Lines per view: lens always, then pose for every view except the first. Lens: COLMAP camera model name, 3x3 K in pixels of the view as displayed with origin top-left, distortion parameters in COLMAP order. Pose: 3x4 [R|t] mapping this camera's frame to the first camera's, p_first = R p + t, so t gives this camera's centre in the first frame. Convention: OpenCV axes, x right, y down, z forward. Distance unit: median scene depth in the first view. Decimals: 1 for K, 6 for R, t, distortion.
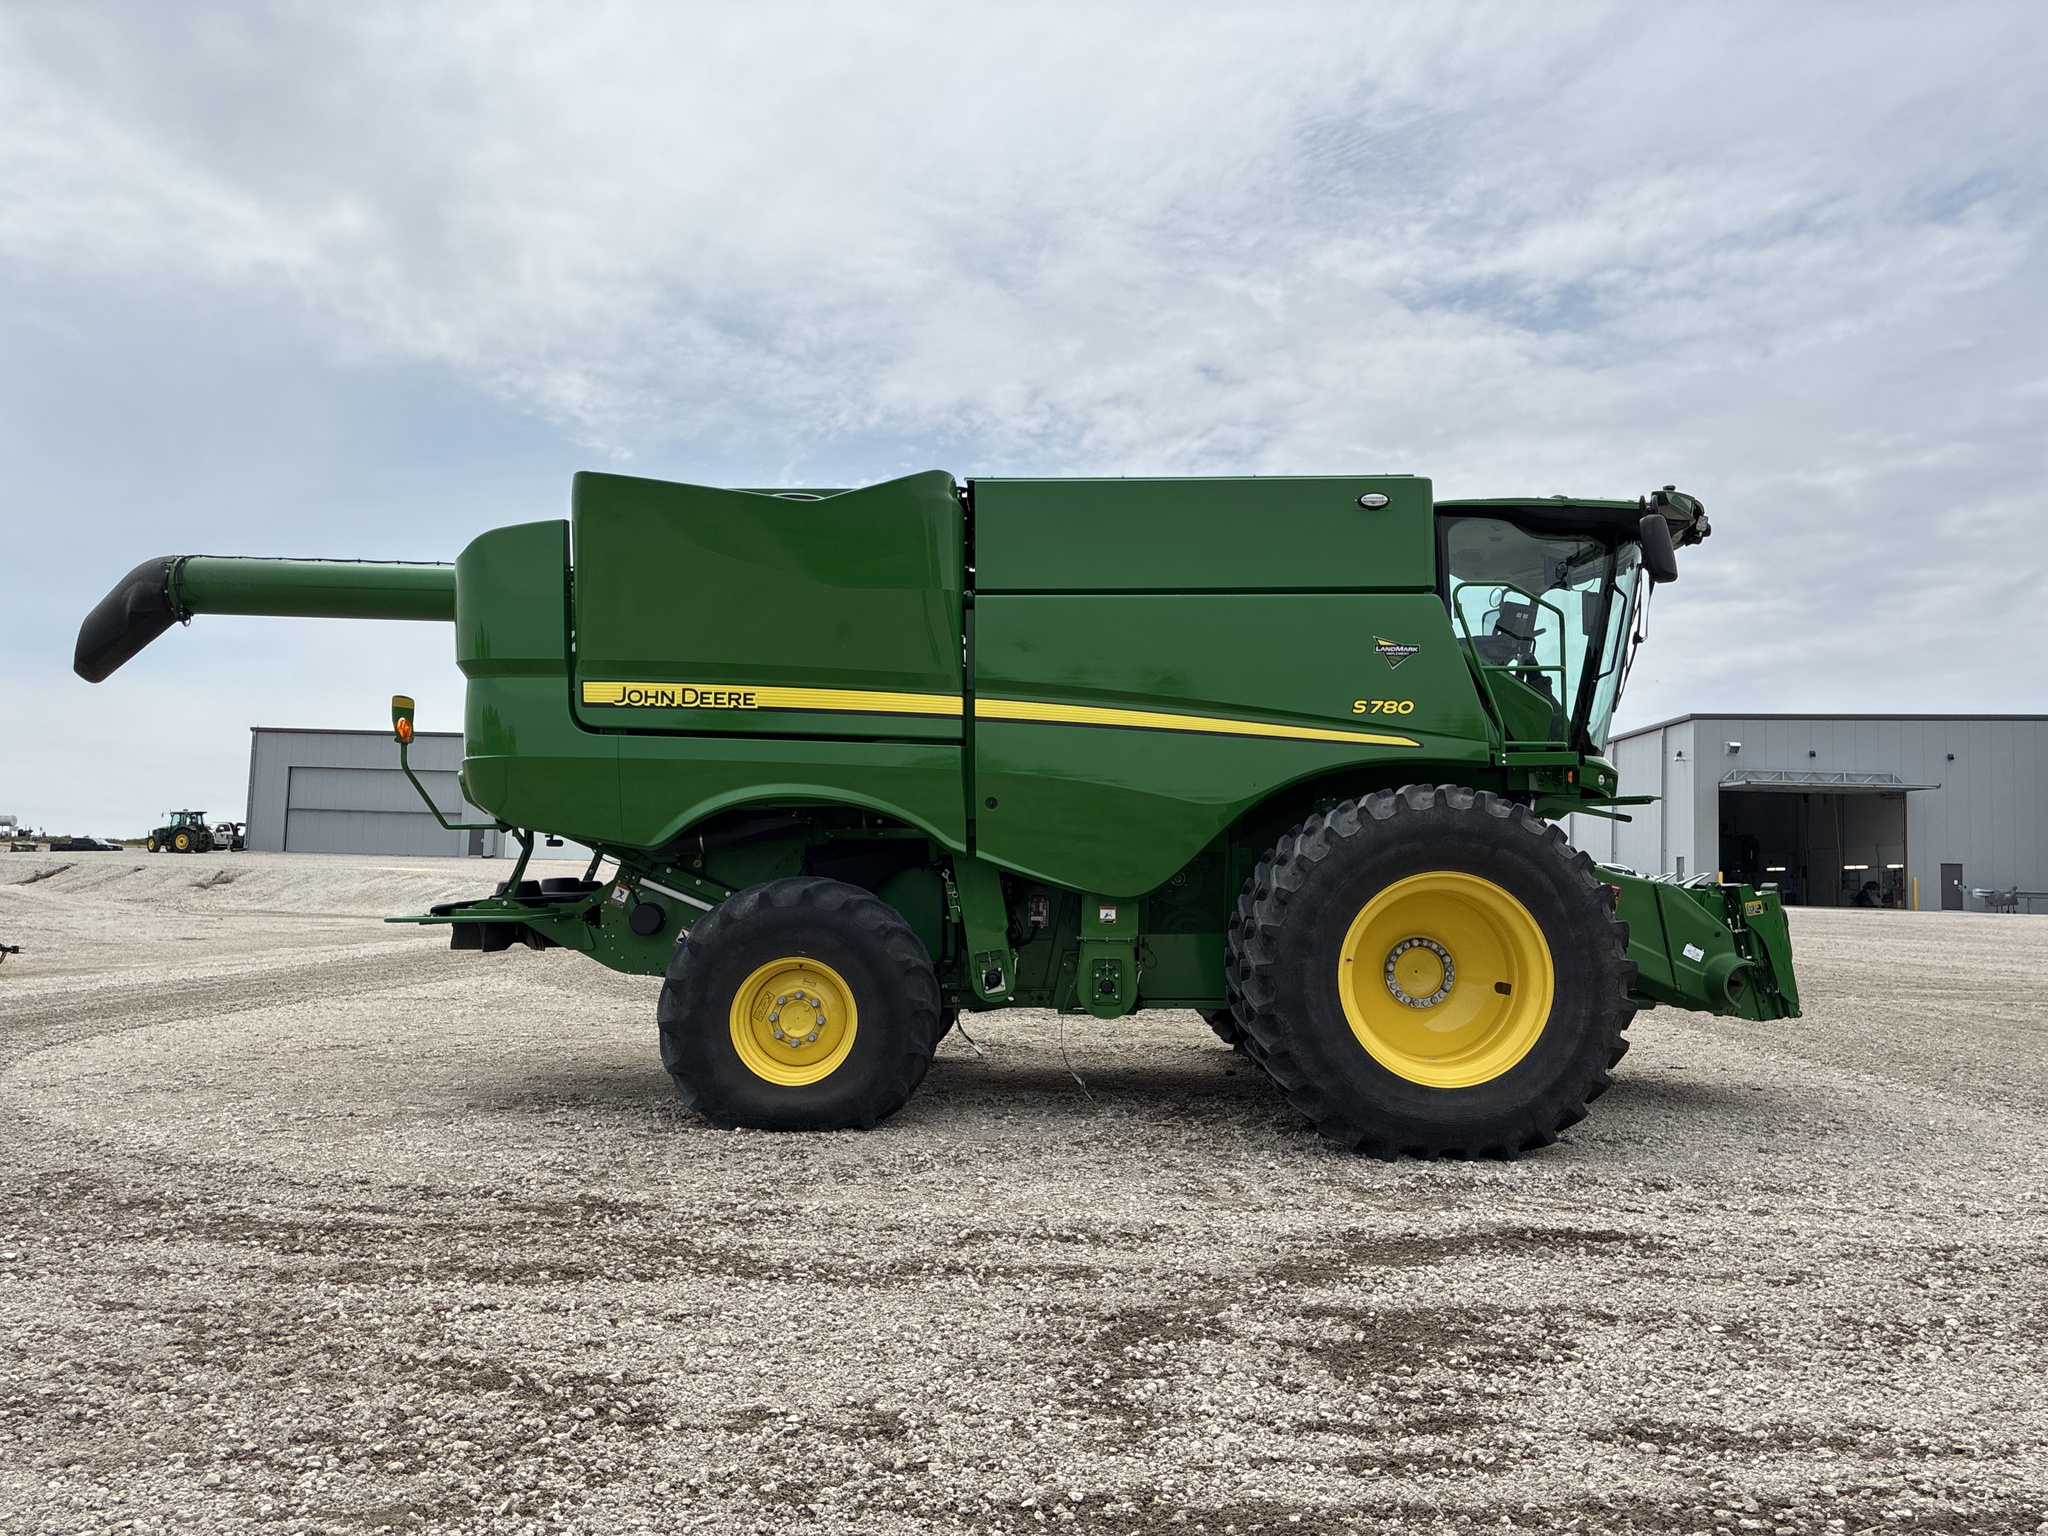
lens RADIAL K [[1596.1, 0, 1056.8], [0, 1596.1, 763.7], [0, 0, 1]] dist [0.006574, -0.008943]
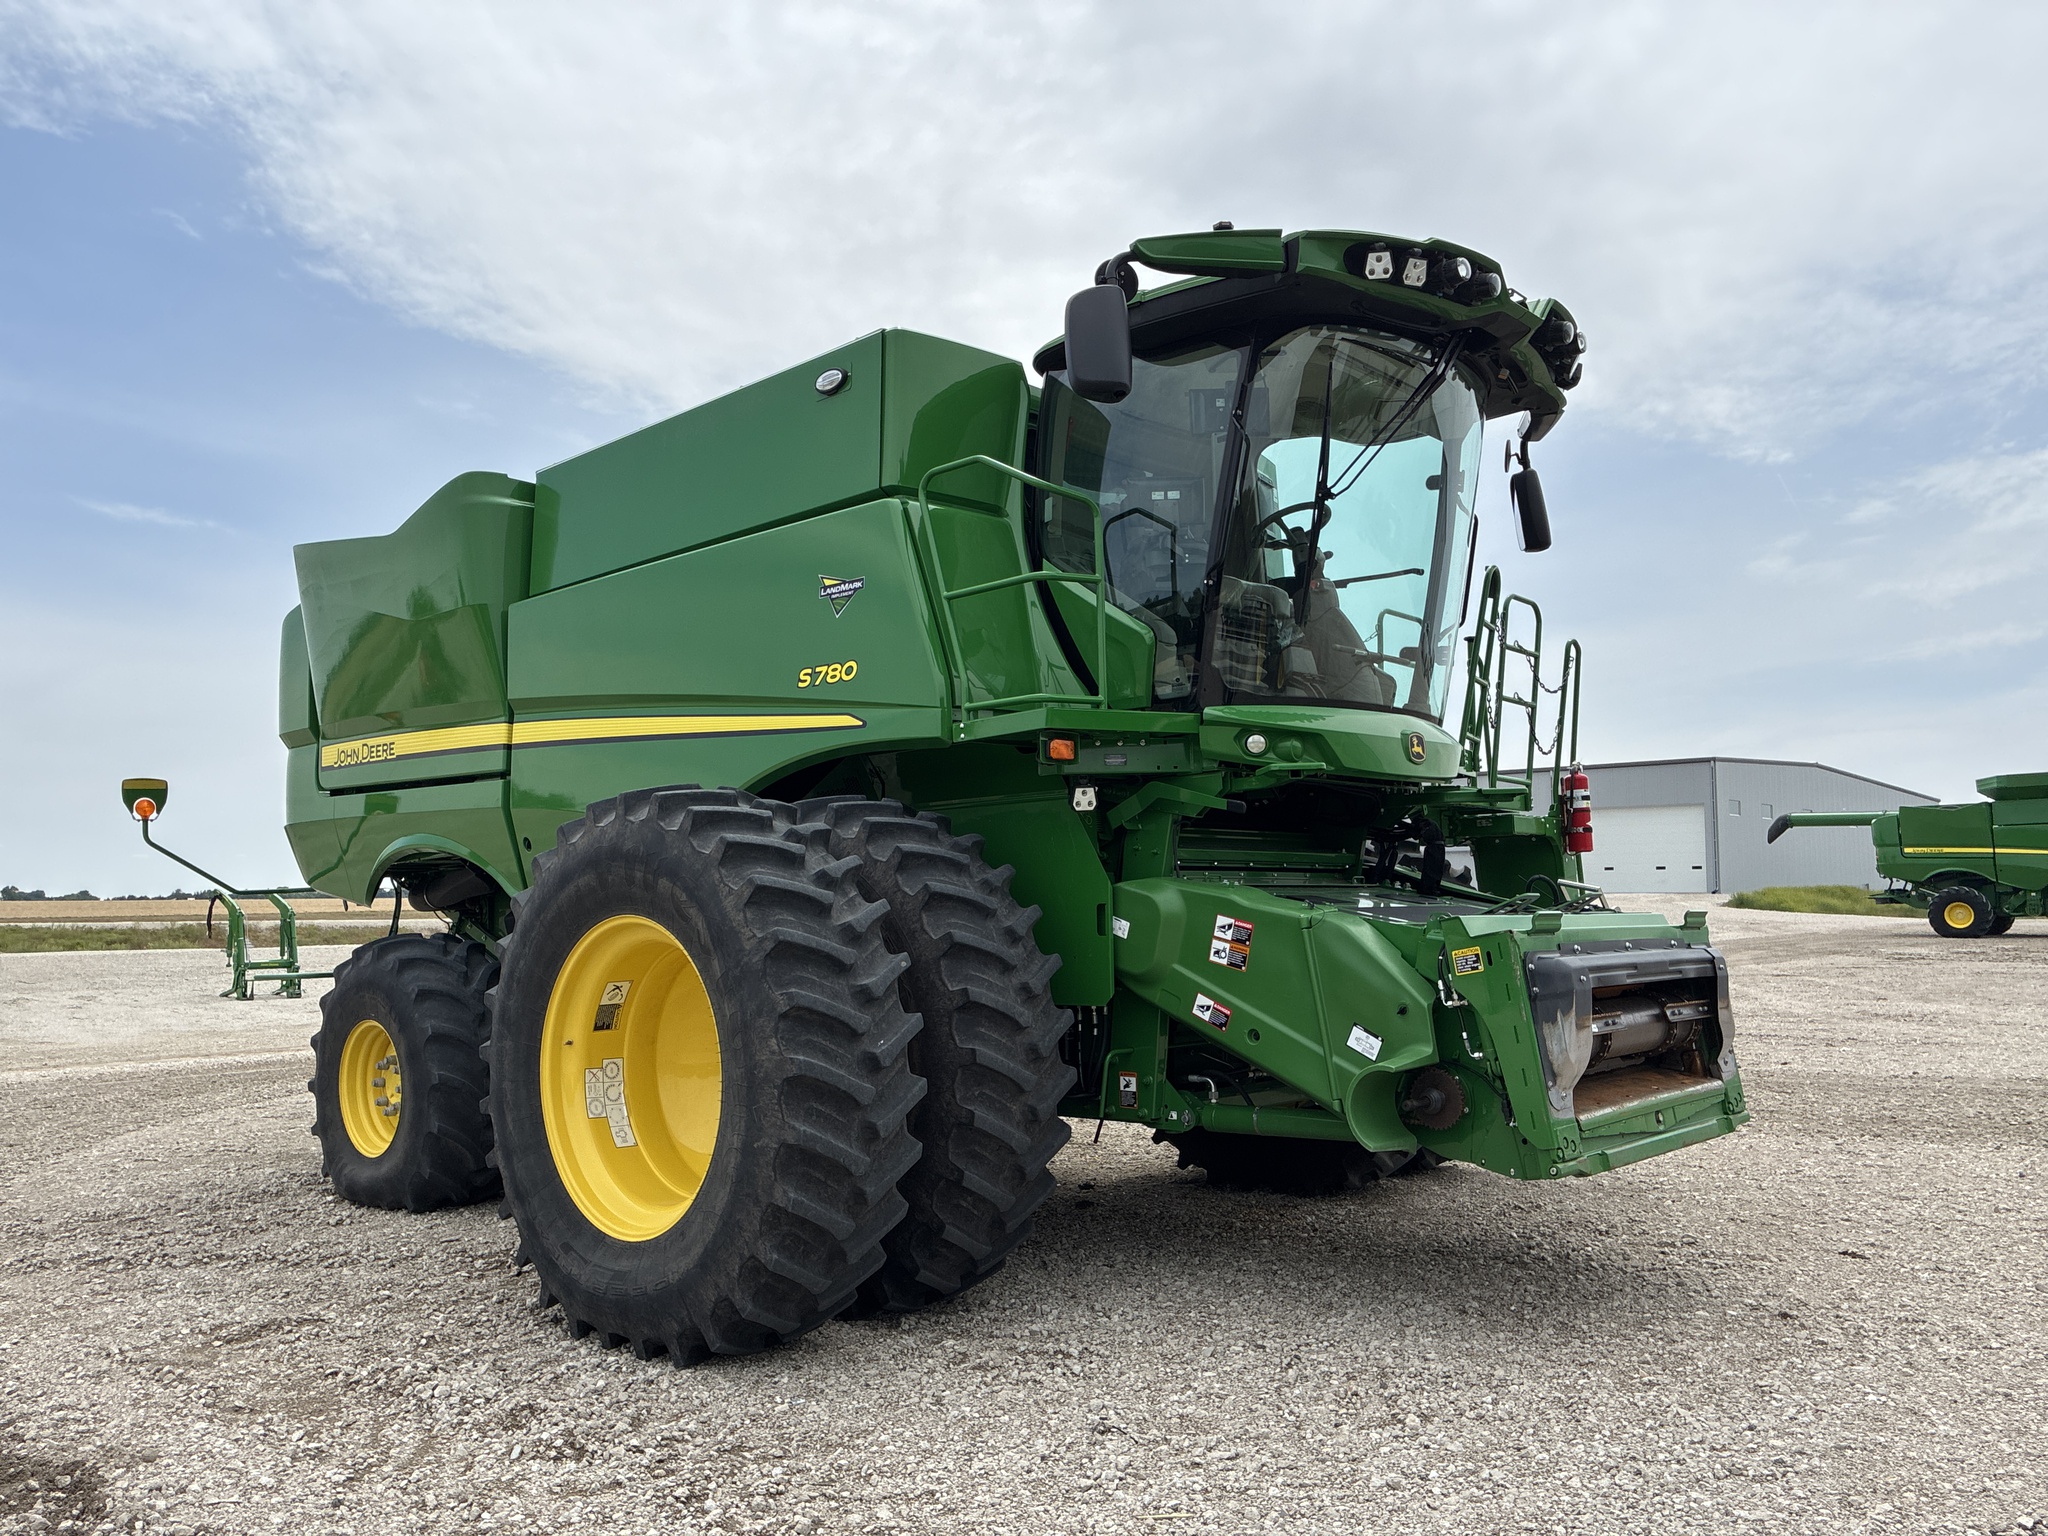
lens RADIAL K [[1596.1, 0, 1056.8], [0, 1596.1, 763.7], [0, 0, 1]] dist [0.006574, -0.008943]
pose [[0.738763, -0.087012, -0.668325, 0.736687], [0.071988, 0.996146, -0.050116, 0.044918], [0.670110, -0.011088, 0.742179, 0.551780]]
